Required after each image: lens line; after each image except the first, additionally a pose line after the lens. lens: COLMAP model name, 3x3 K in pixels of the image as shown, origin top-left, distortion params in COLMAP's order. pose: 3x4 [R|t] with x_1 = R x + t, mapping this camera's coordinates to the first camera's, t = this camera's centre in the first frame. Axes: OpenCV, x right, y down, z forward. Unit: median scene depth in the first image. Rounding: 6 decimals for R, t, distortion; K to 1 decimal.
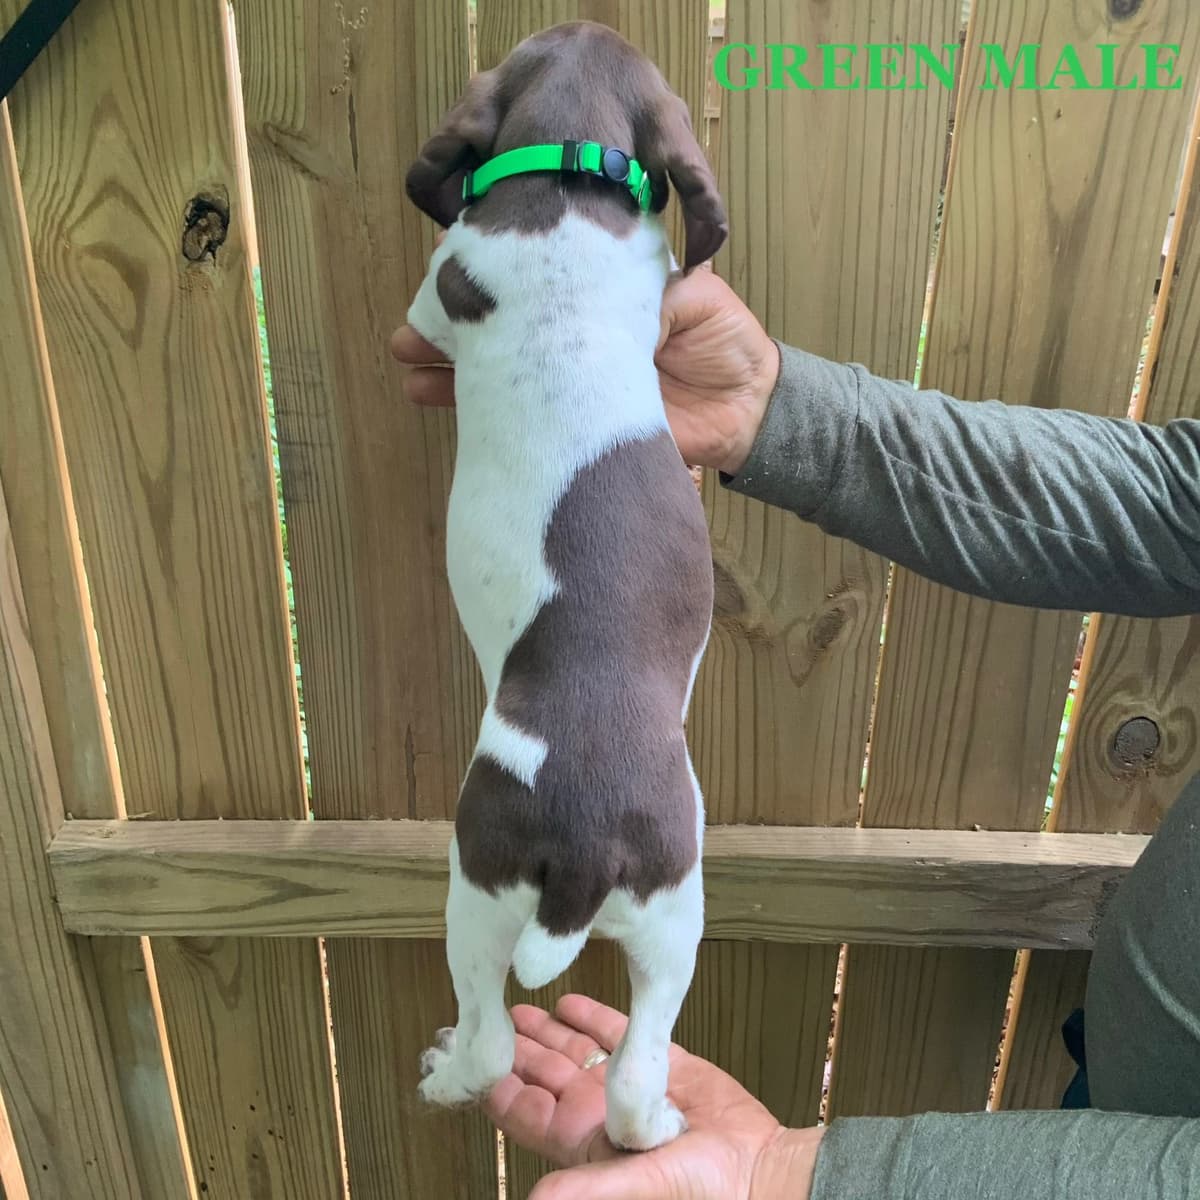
lens RADIAL K [[1338.9, 0, 596.0], [0, 1338.9, 600.0], [0, 0, 1]] dist [0.004626, 0.000000]
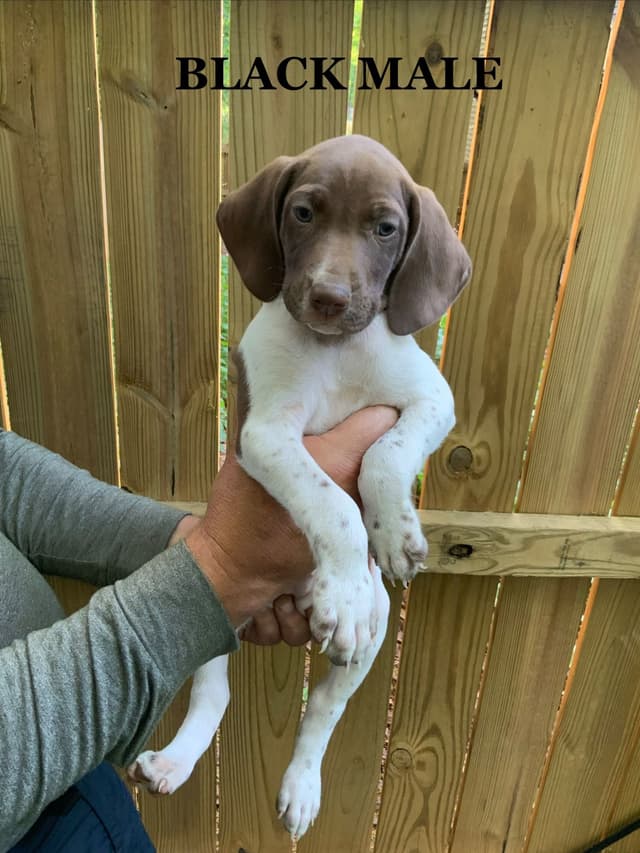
lens RADIAL K [[717.4, 0, 319.6], [0, 717.4, 423.0], [0, 0, 1]] dist [0.036989, -0.091072]
pose [[0.997273, 0.024354, 0.069670, 0.130922], [-0.020682, 0.998383, -0.052955, 0.112946], [-0.070847, 0.051370, 0.996164, -0.006122]]
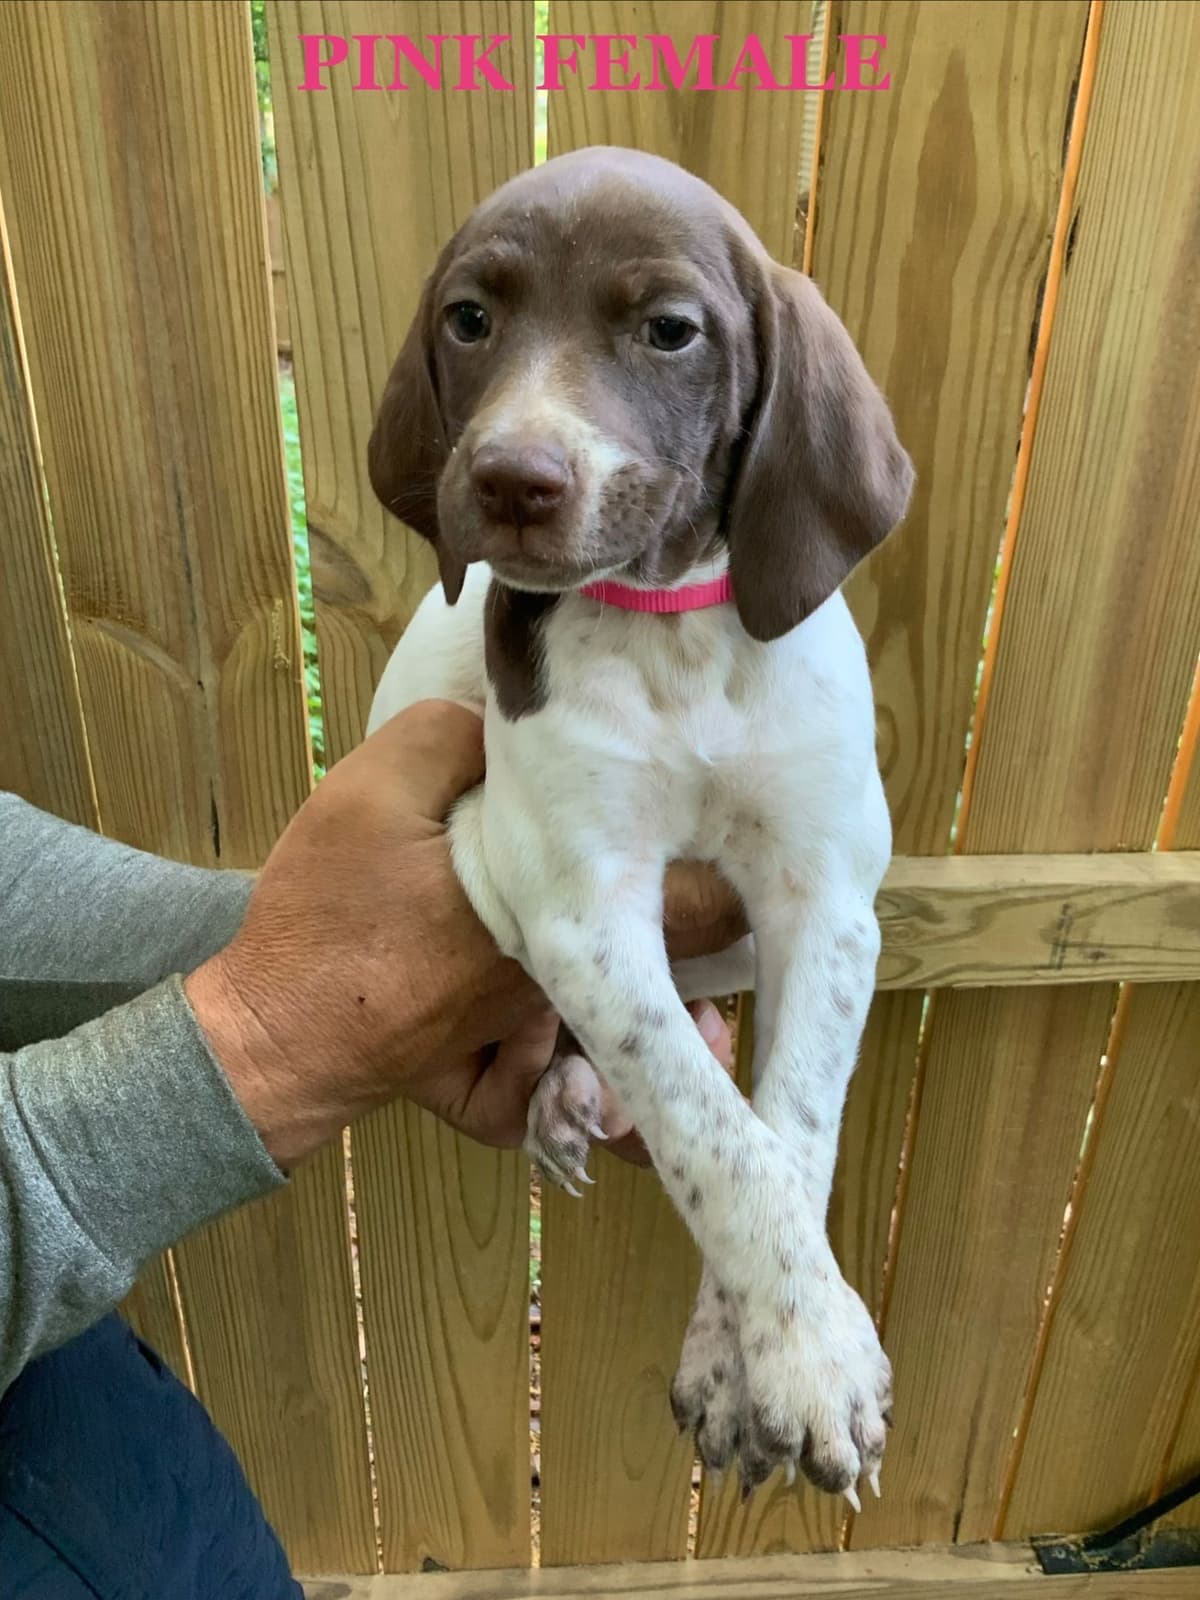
lens RADIAL K [[1345.6, 0, 594.9], [0, 1345.6, 790.9], [0, 0, 1]] dist [0.036989, -0.091072]
pose [[0.996452, -0.032019, 0.077828, 0.176982], [0.031575, 0.999477, 0.006922, 0.124641], [-0.078009, -0.004440, 0.996943, 0.126929]]
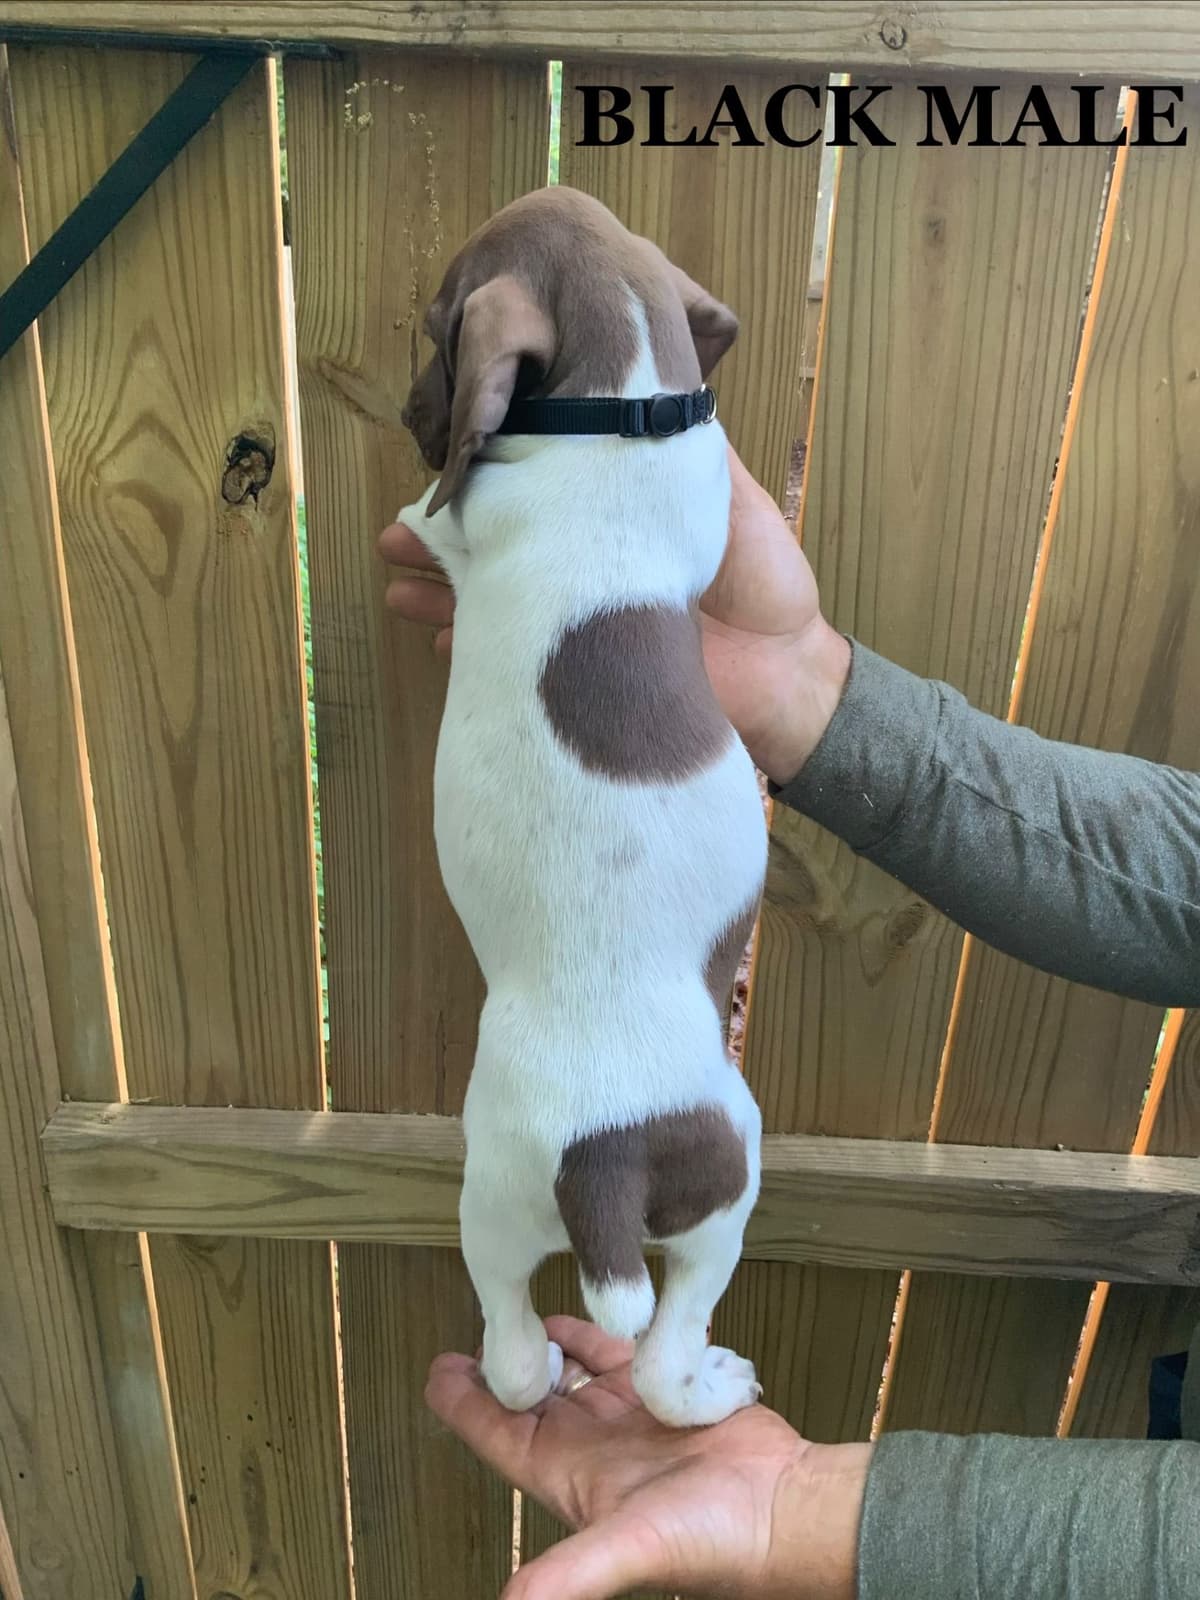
lens RADIAL K [[1345.6, 0, 593.8], [0, 1345.6, 797.2], [0, 0, 1]] dist [0.036989, -0.091072]
pose [[0.999381, 0.034557, -0.006515, -0.035485], [-0.034771, 0.998740, -0.036174, -0.024168], [0.005257, 0.036378, 0.999324, 0.075159]]
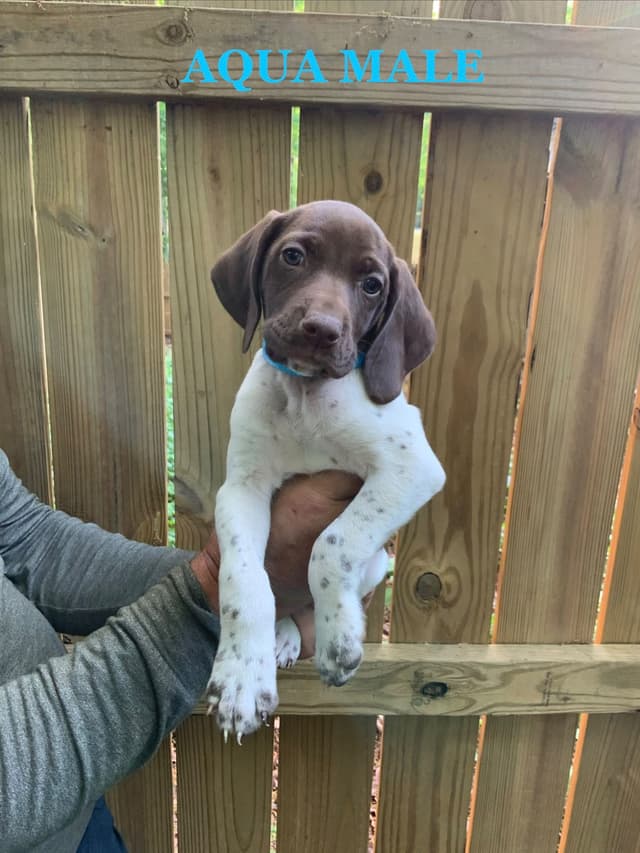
lens RADIAL K [[717.4, 0, 316.4], [0, 717.4, 419.3], [0, 0, 1]] dist [0.036989, -0.091072]
pose [[0.997404, 0.005290, 0.071816, 0.186210], [0.008422, 0.981884, -0.189294, 0.066288], [-0.071516, 0.189407, 0.979291, 0.035204]]
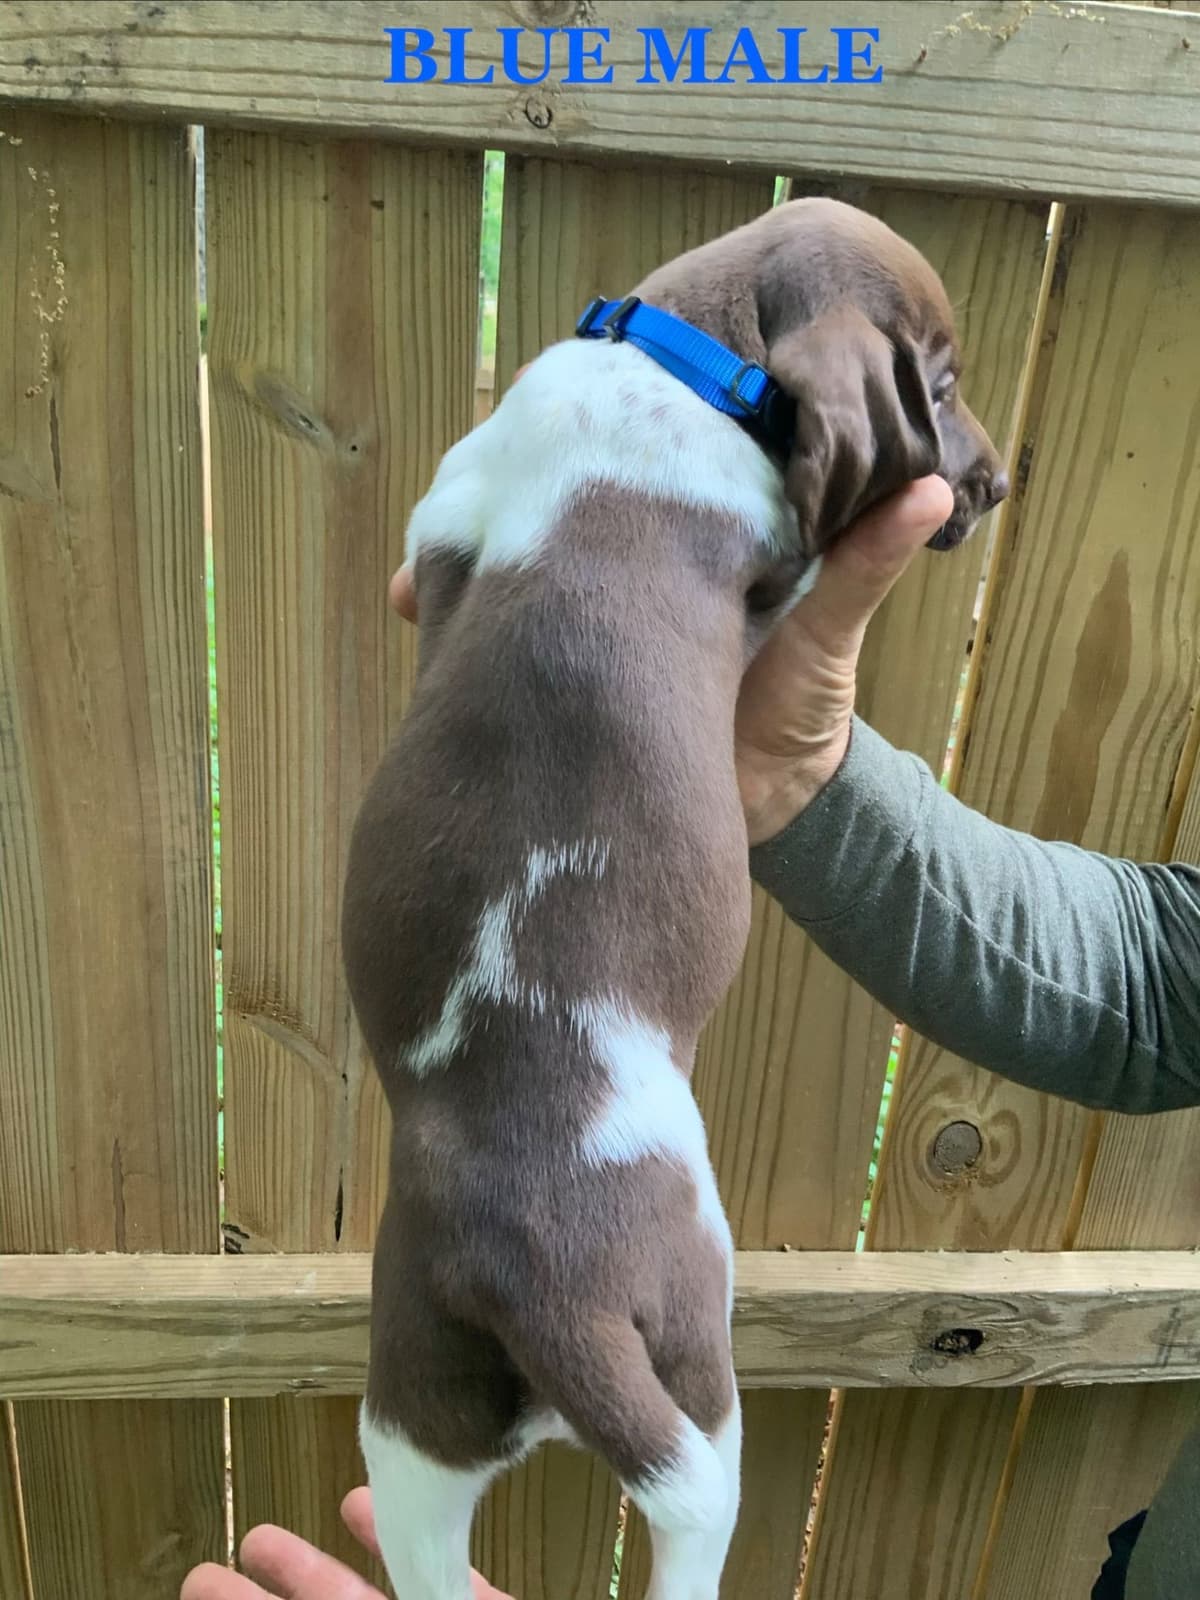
lens RADIAL K [[1345.6, 0, 605.4], [0, 1345.6, 785.9], [0, 0, 1]] dist [0.036989, -0.091072]
pose [[0.991412, 0.022853, 0.128766, 0.047479], [-0.009029, 0.994226, -0.106929, -0.037227], [-0.130466, 0.104848, 0.985893, 0.113515]]
